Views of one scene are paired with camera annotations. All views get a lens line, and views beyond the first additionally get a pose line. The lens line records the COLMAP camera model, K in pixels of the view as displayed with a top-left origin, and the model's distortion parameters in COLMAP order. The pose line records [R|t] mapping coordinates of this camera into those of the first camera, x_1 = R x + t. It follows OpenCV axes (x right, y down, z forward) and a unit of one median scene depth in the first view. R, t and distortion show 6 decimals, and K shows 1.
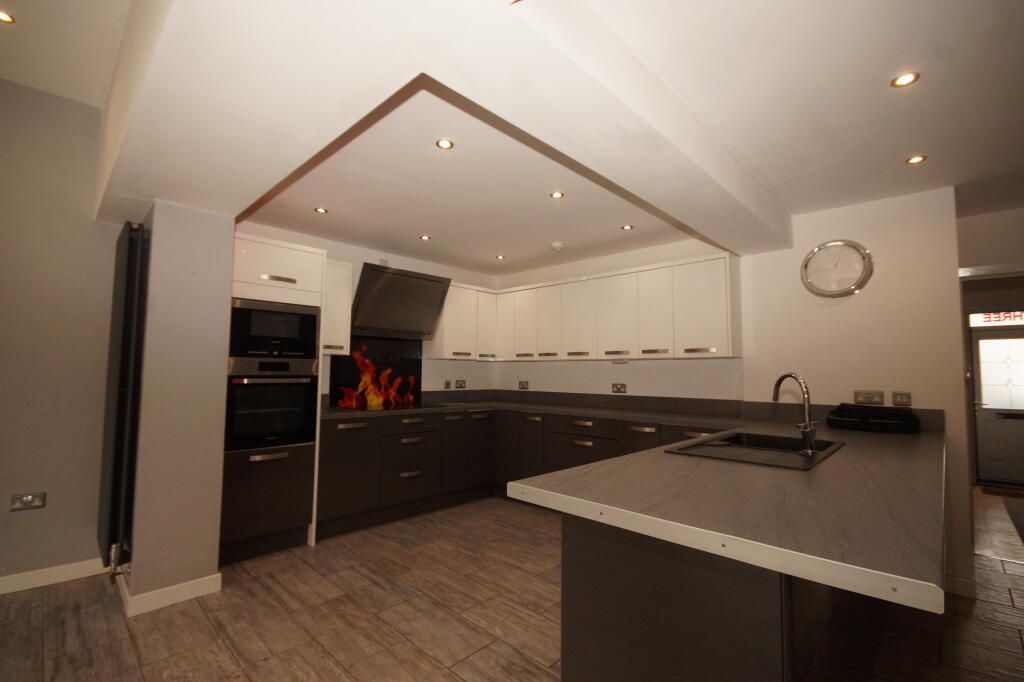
lens RADIAL K [[451.9, 0, 512.0], [0, 451.9, 343.6], [0, 0, 1]] dist [0.013231, -0.014894]
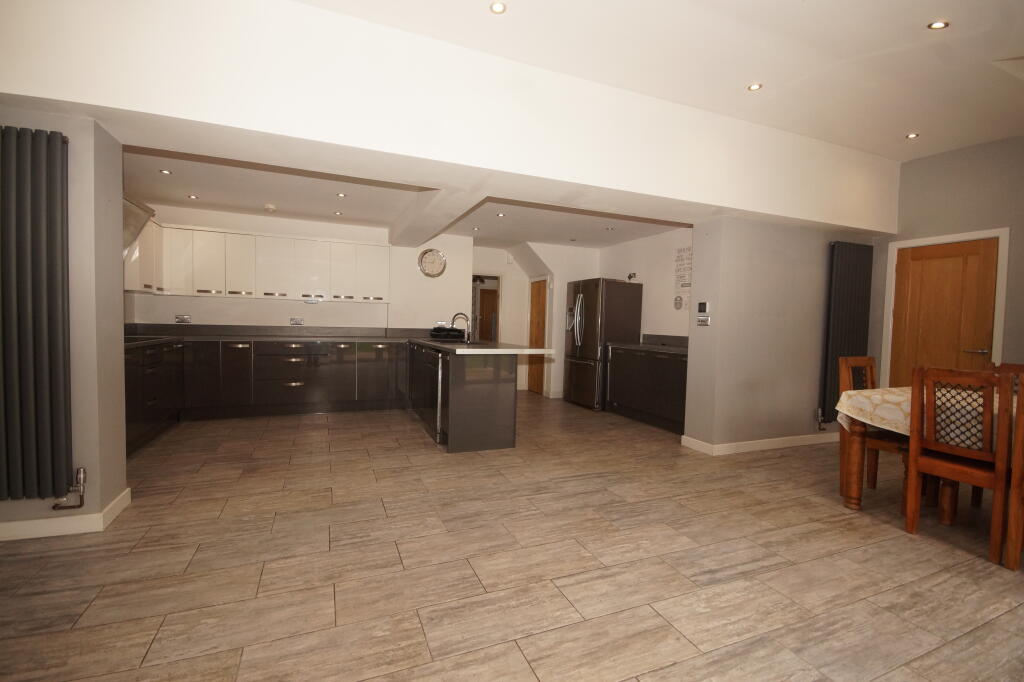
lens RADIAL K [[451.9, 0, 512.0], [0, 451.9, 343.6], [0, 0, 1]] dist [0.013231, -0.014894]
pose [[0.398084, -0.040872, 0.916438, -0.987107], [-0.080638, 0.993581, 0.079340, 0.006239], [-0.913798, -0.105483, 0.392232, -0.172507]]
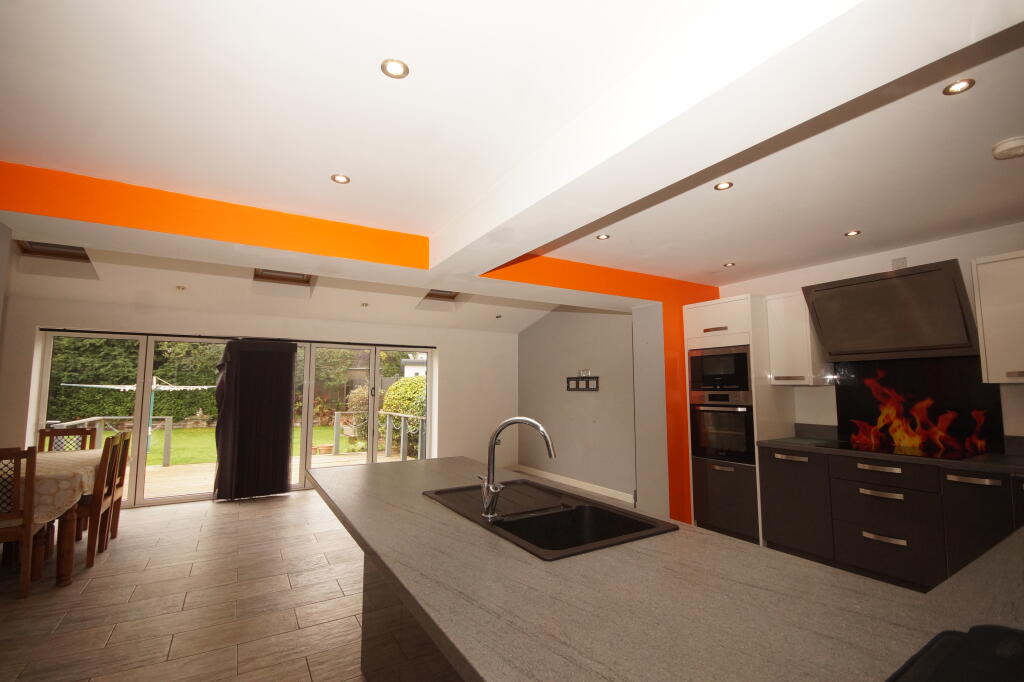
lens RADIAL K [[451.9, 0, 512.0], [0, 451.9, 343.6], [0, 0, 1]] dist [0.013231, -0.014894]
pose [[-0.259232, -0.106632, -0.959911, 0.833130], [0.060132, 0.990177, -0.126233, 0.024290], [0.963941, -0.090444, -0.250274, 0.728548]]
